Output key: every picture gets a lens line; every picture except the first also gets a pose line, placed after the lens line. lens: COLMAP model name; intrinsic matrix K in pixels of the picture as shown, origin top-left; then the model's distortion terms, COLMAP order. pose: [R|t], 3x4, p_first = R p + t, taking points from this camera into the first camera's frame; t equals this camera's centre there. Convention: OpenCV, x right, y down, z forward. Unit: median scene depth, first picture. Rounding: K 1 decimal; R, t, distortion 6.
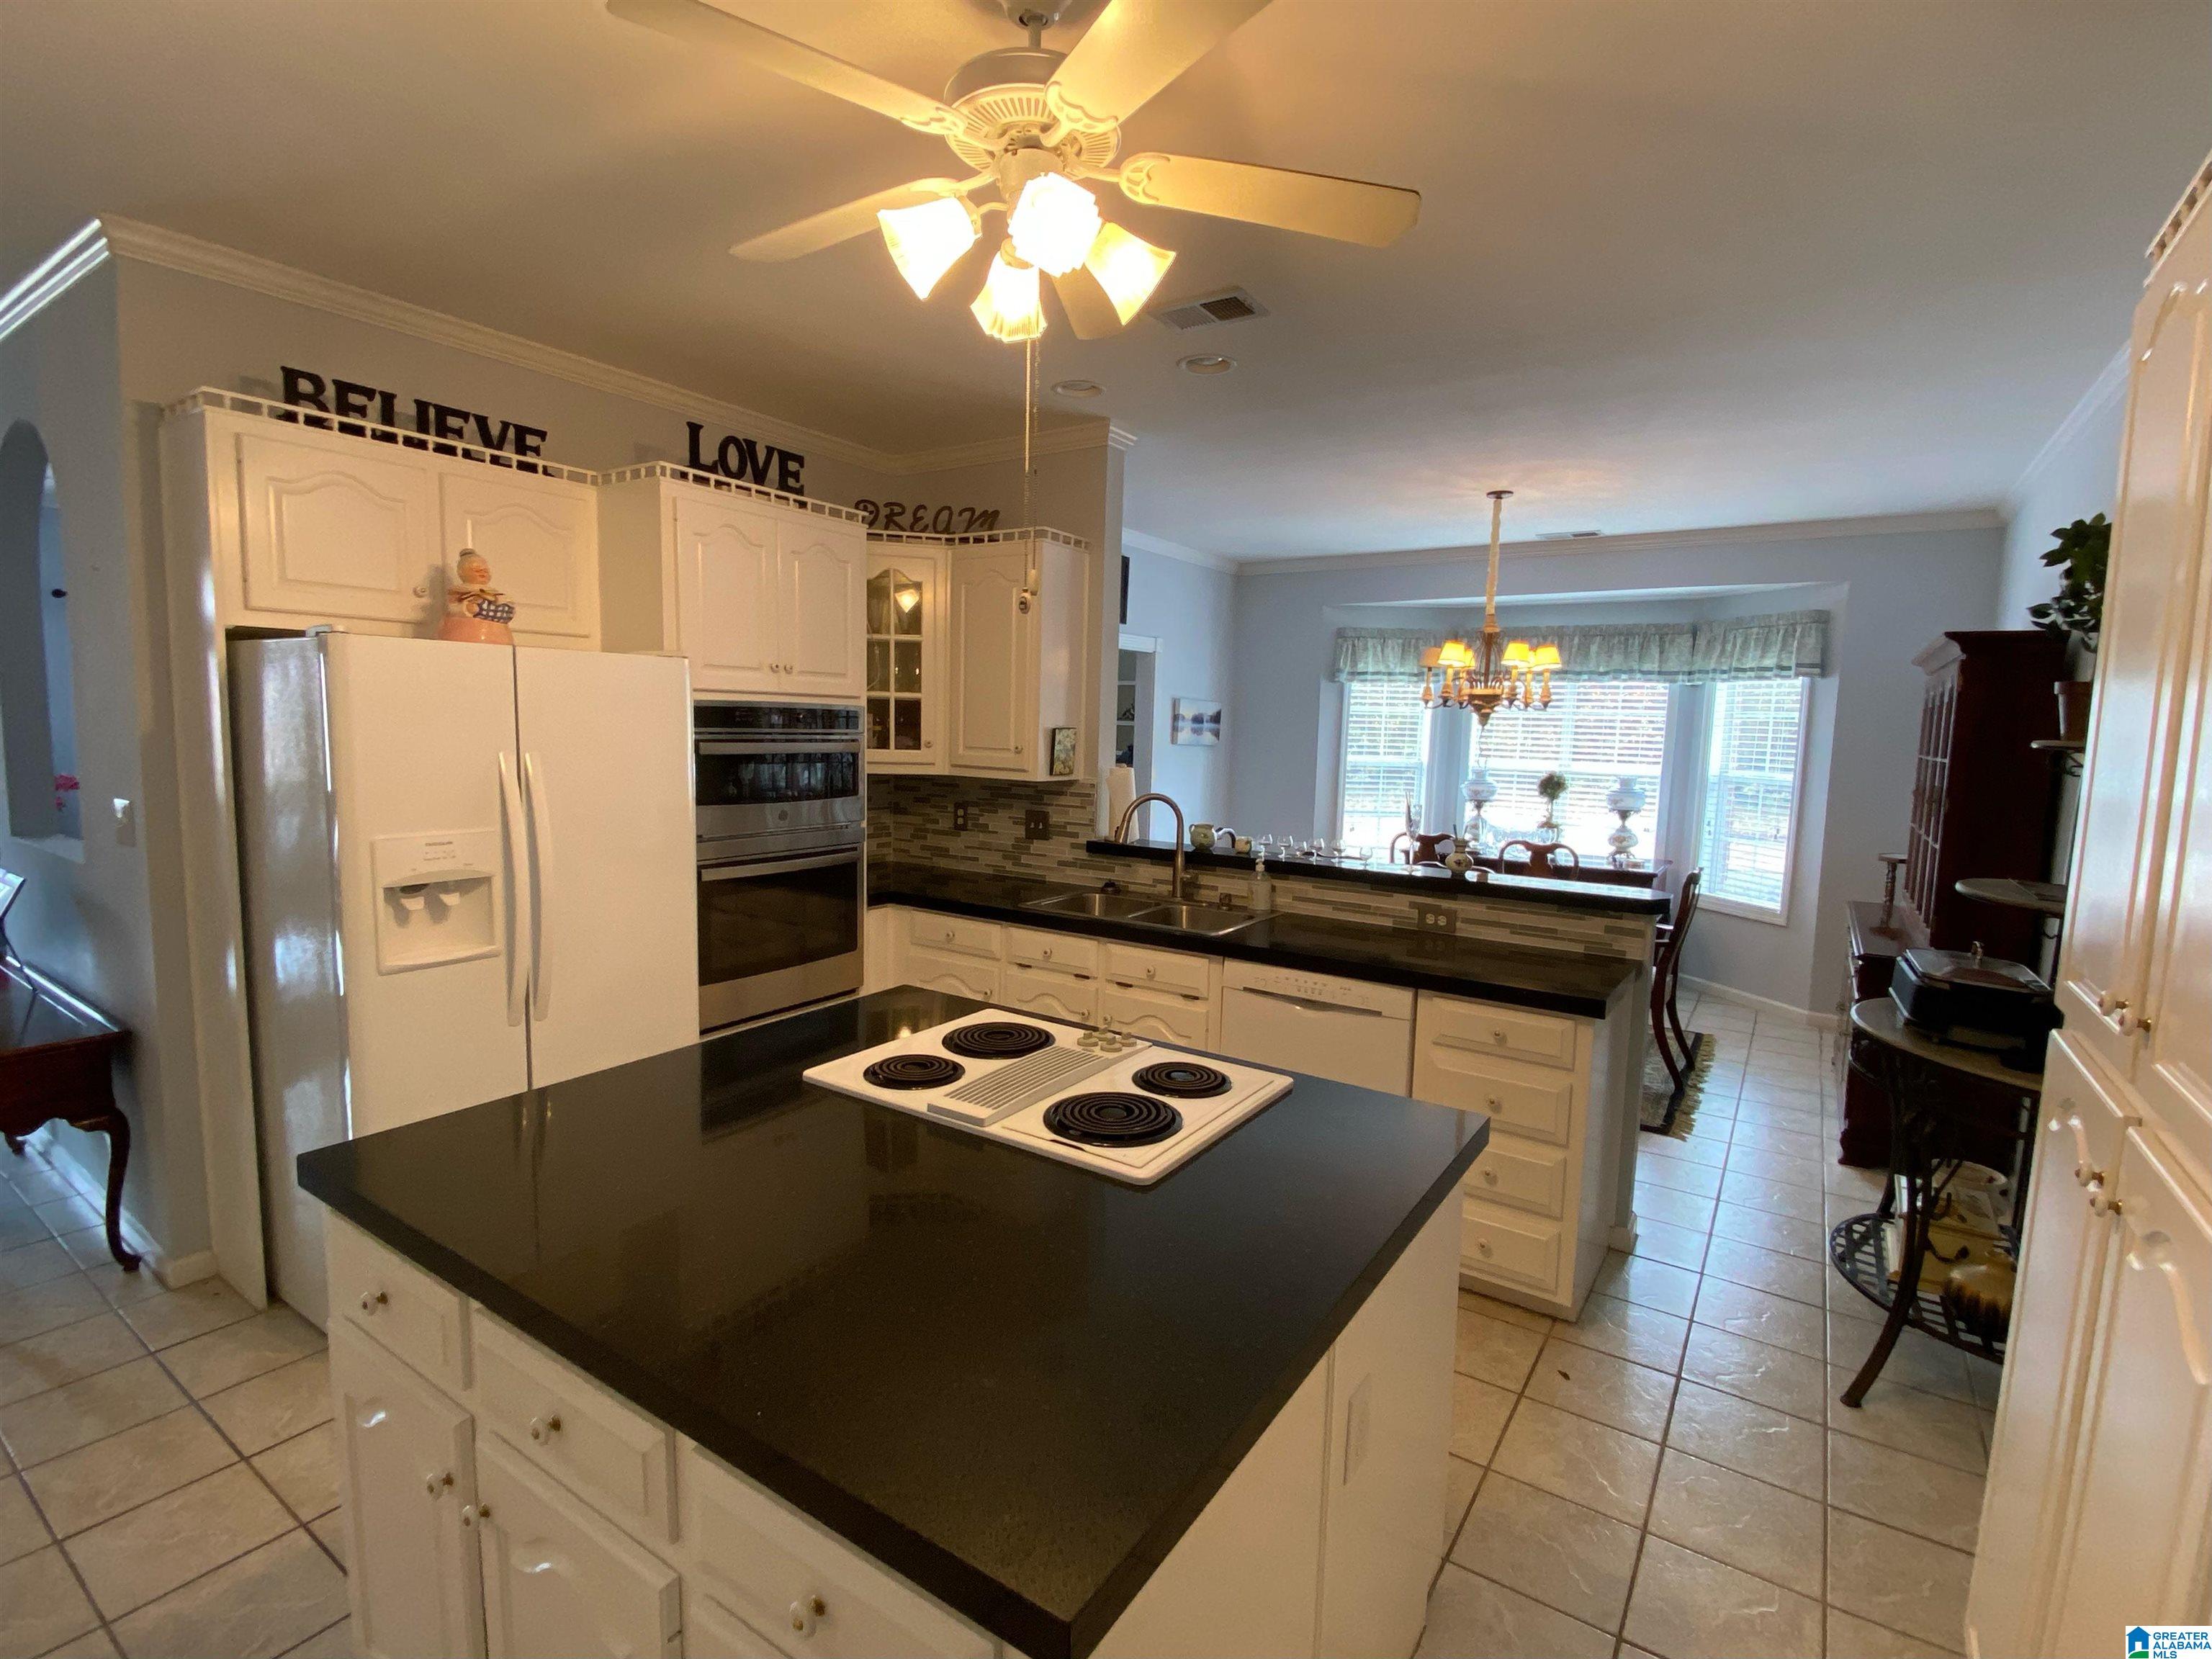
lens RADIAL K [[1046.5, 0, 1107.5], [0, 1046.5, 827.5], [0, 0, 1]] dist [-0.001101, -0.000094]
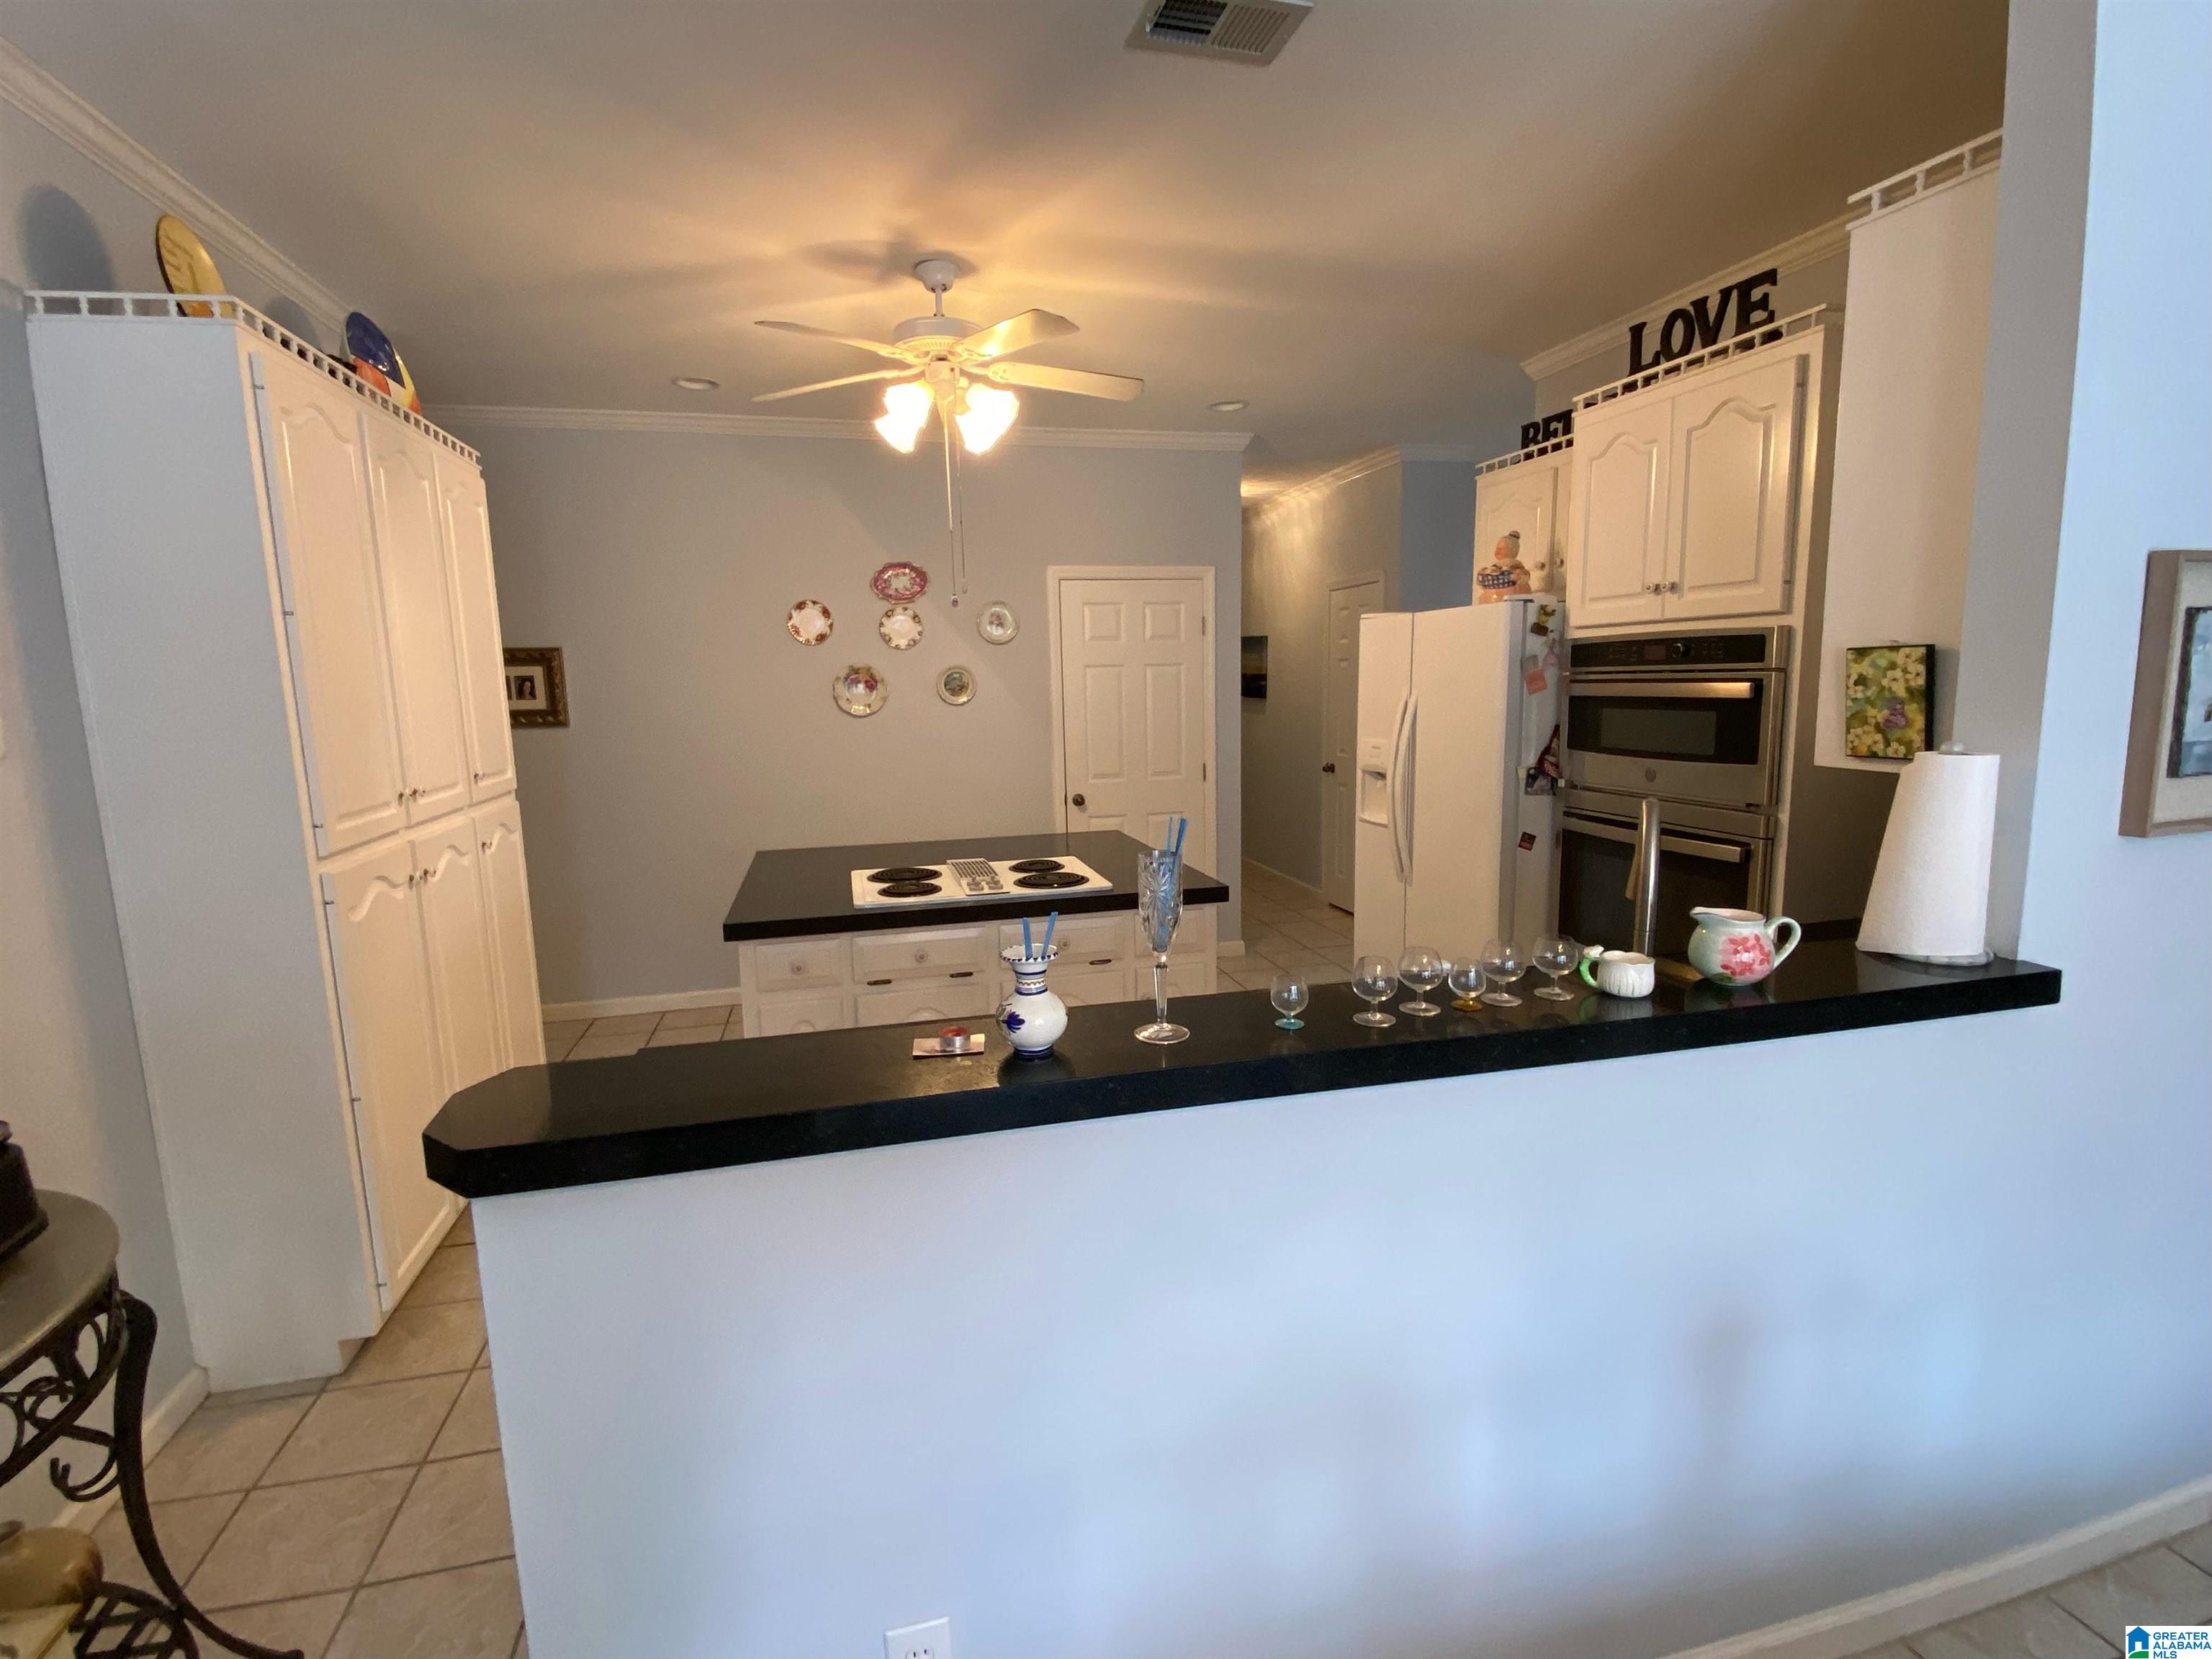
lens RADIAL K [[1046.5, 0, 1107.6], [0, 1046.5, 828.2], [0, 0, 1]] dist [-0.001101, -0.000094]
pose [[-0.654521, 0.086738, -0.751052, 0.575789], [-0.086209, 0.978356, 0.188118, -0.087691], [0.751113, 0.187874, -0.632877, 1.232831]]
